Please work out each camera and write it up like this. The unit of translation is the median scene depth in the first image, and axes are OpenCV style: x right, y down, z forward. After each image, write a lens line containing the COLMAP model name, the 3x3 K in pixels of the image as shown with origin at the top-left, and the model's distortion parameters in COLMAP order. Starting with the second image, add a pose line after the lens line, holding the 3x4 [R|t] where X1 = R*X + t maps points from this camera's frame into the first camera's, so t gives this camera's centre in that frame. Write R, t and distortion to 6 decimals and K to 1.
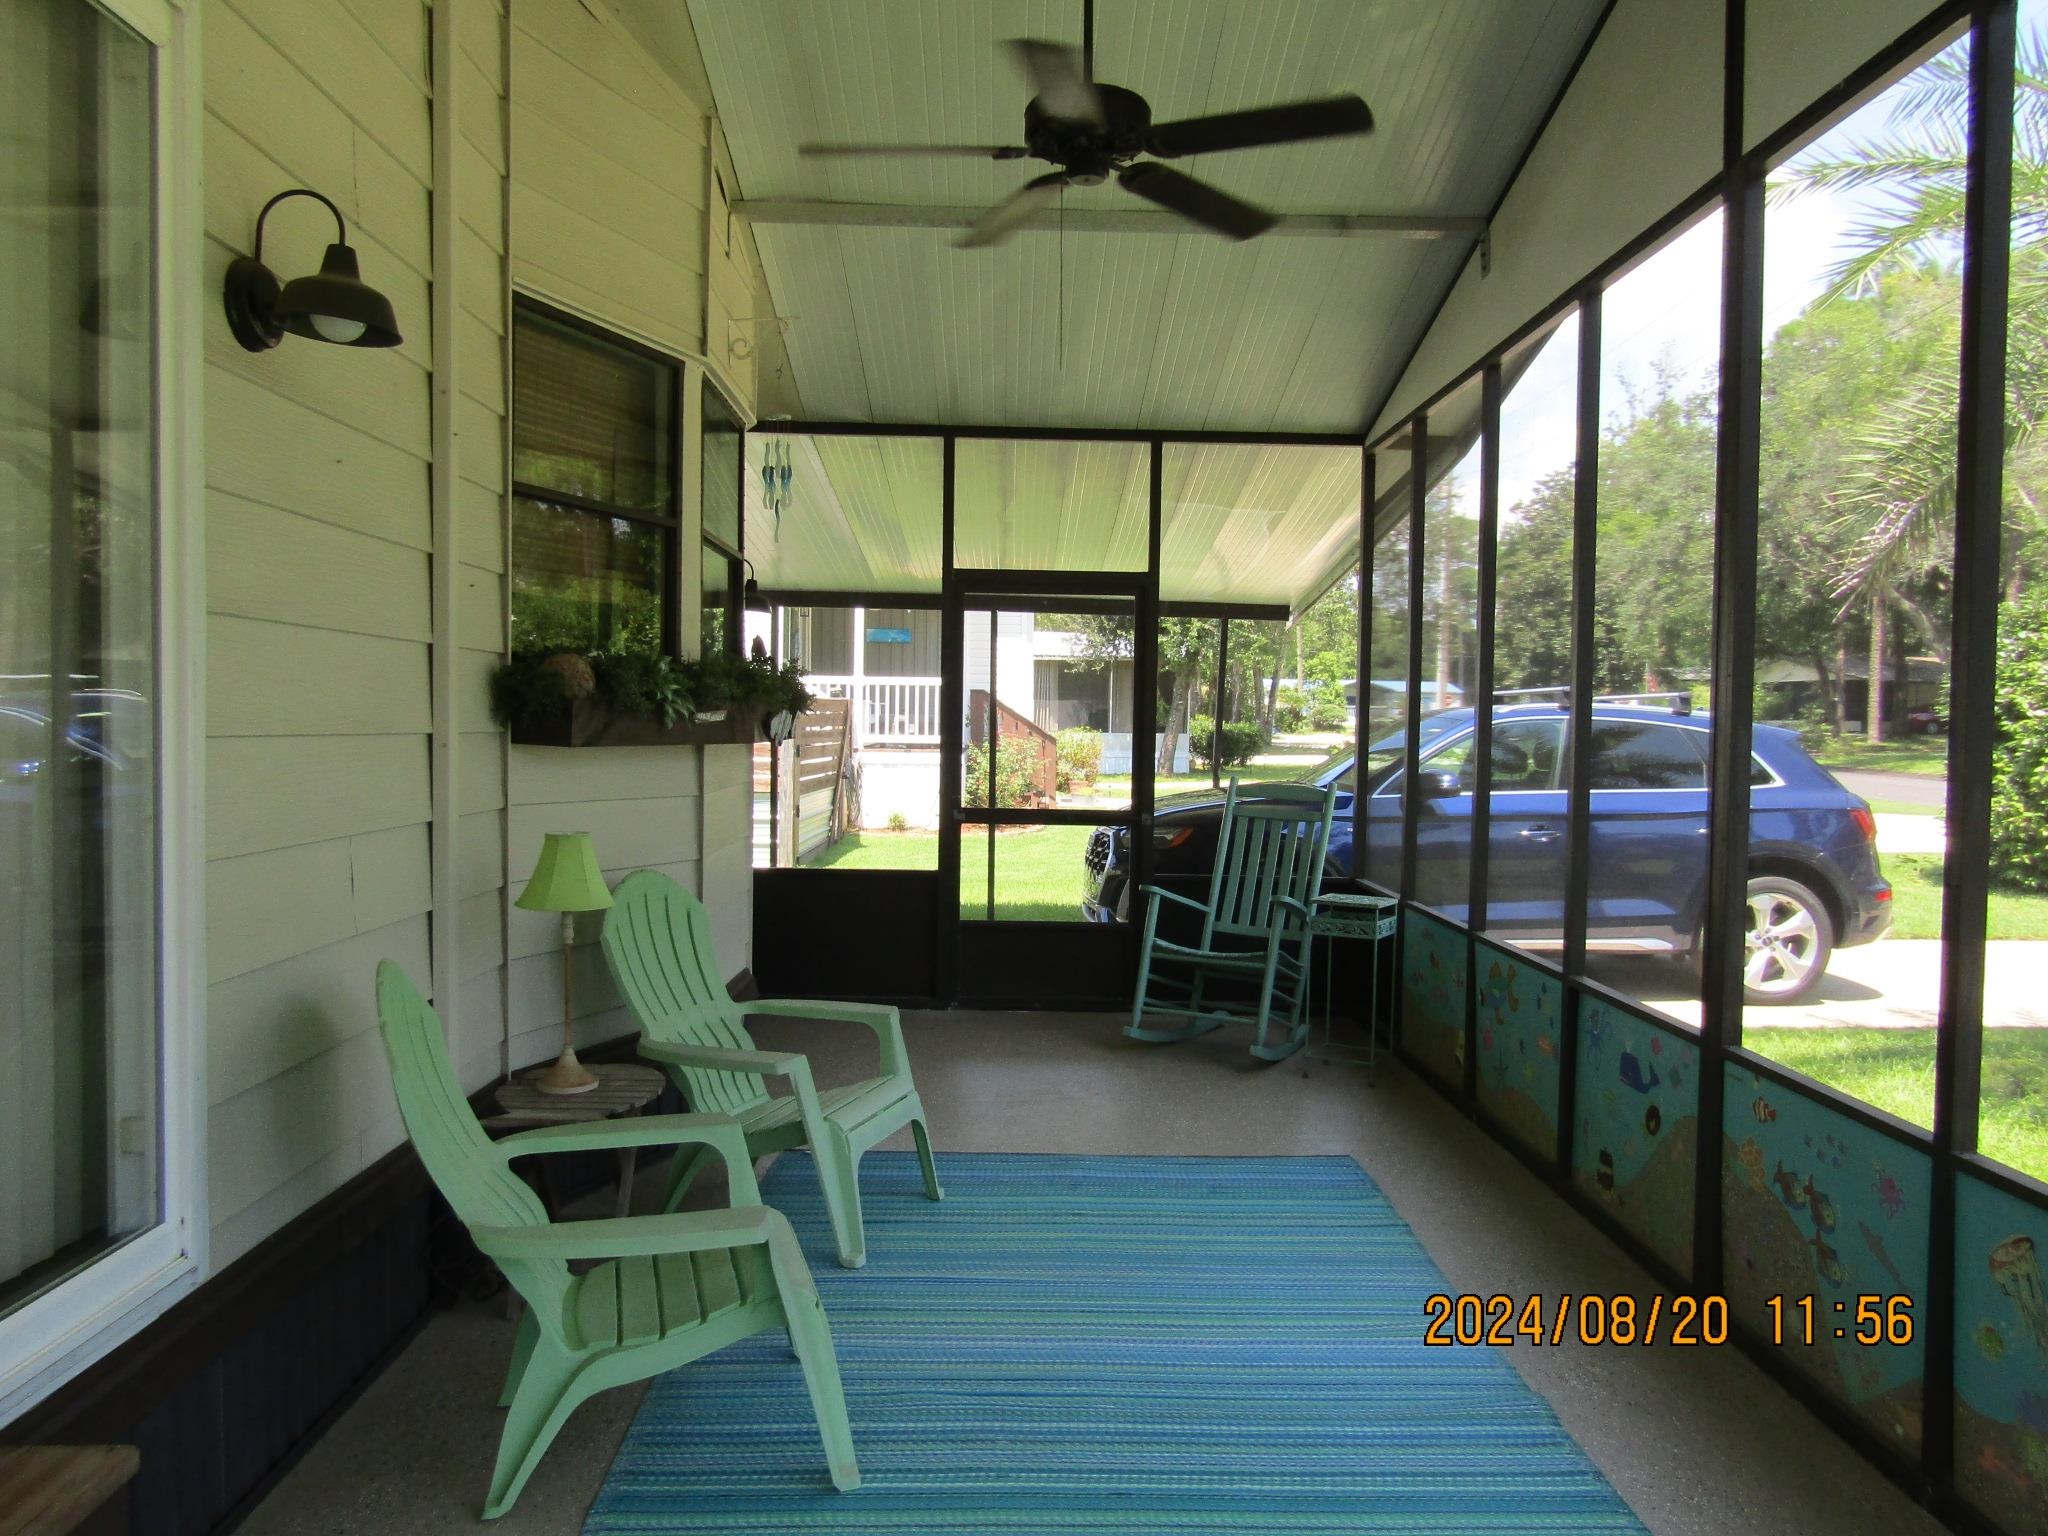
lens RADIAL K [[1465.9, 0, 1006.4], [0, 1465.9, 769.5], [0, 0, 1]] dist [-0.005038, 0.007279]
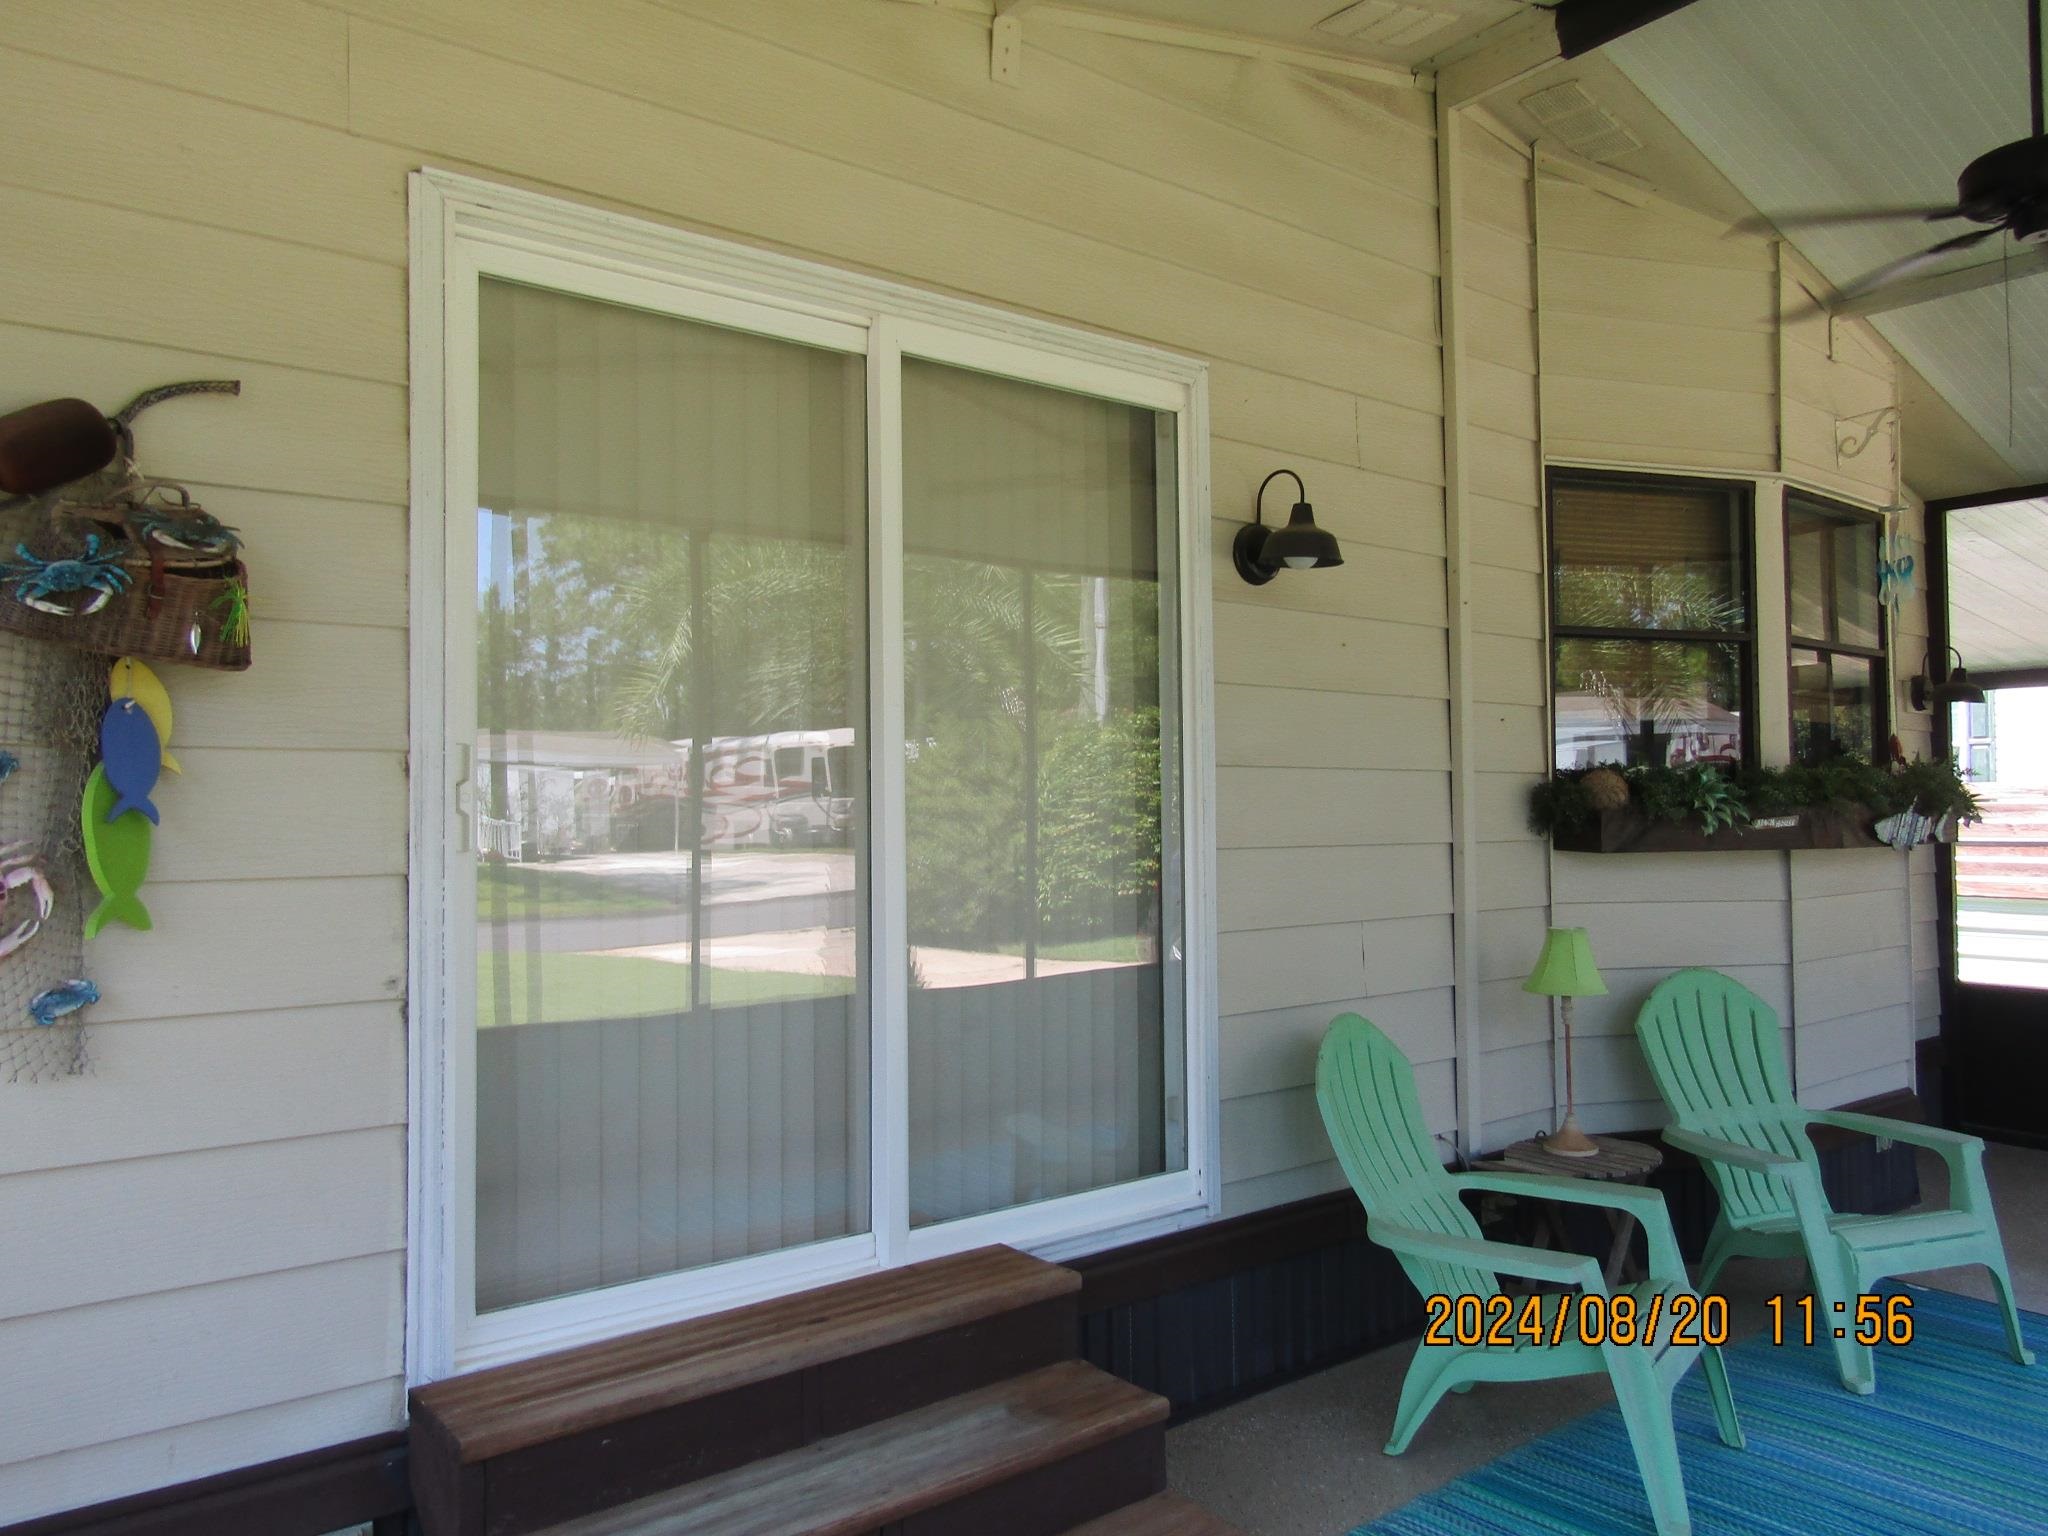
lens RADIAL K [[1465.9, 0, 1006.4], [0, 1465.9, 769.5], [0, 0, 1]] dist [-0.005038, 0.007279]
pose [[0.596333, -0.042387, -0.801618, 0.310426], [-0.010594, 0.998102, -0.060657, -0.005561], [0.802668, 0.044664, 0.594752, -0.039133]]
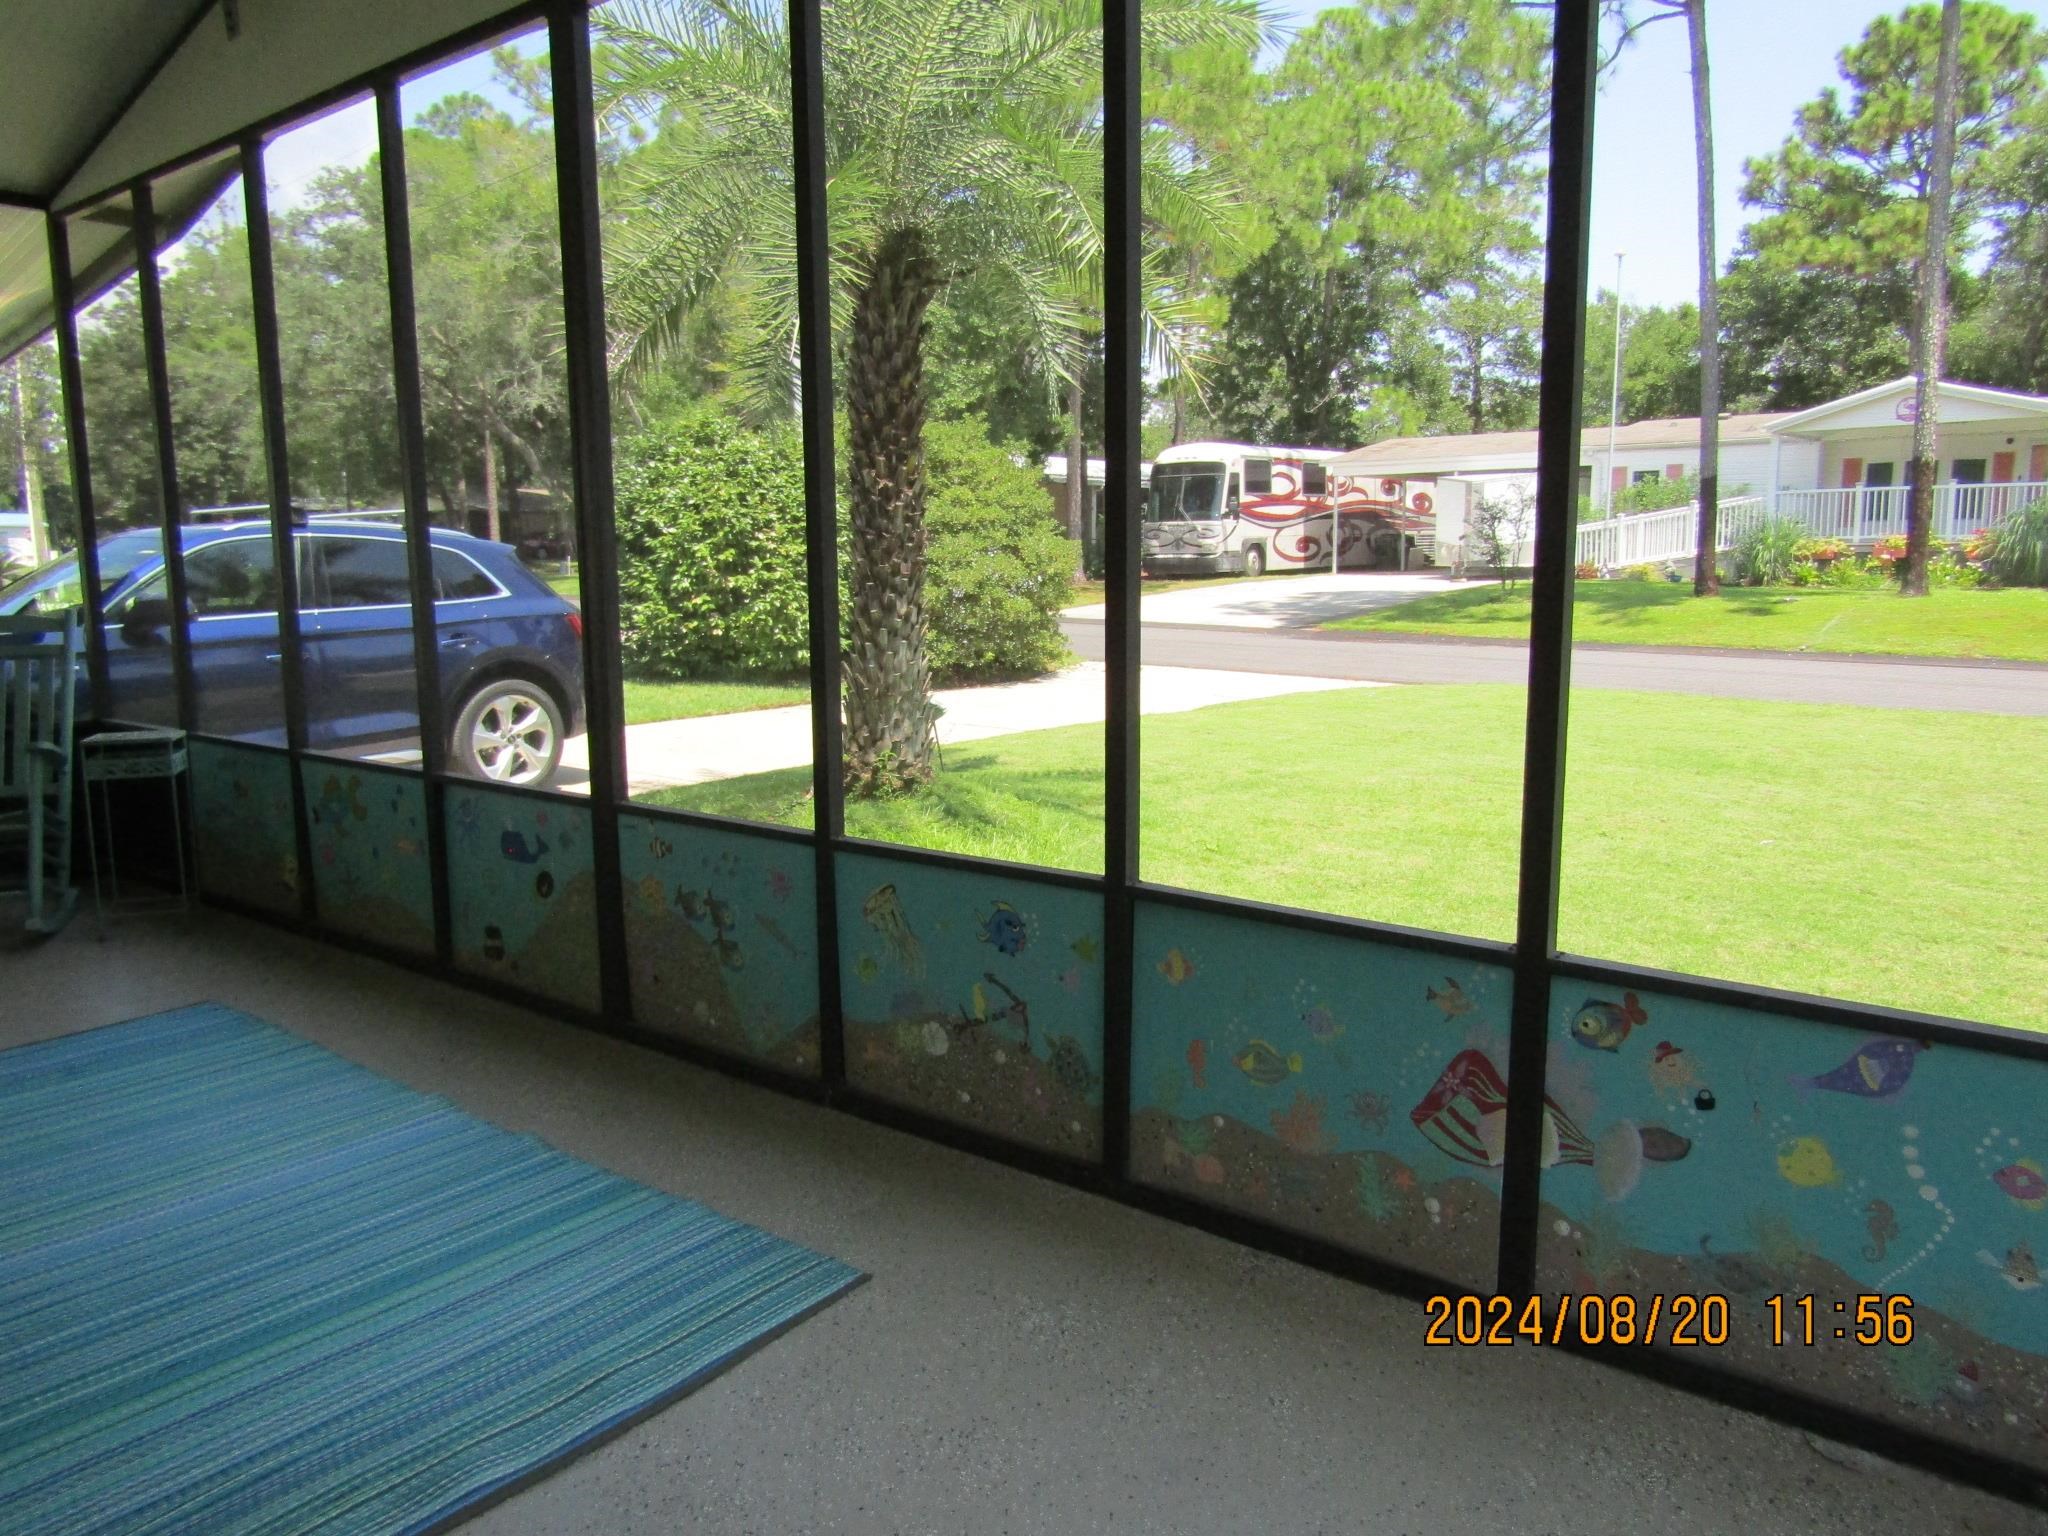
lens RADIAL K [[1460.5, 0, 1028.6], [0, 1460.5, 763.5], [0, 0, 1]] dist [-0.006270, -0.003140]
pose [[0.634747, -0.130133, 0.761683, -0.136630], [0.044727, 0.990252, 0.131910, 0.018046], [-0.771424, -0.049662, 0.634380, 0.021719]]
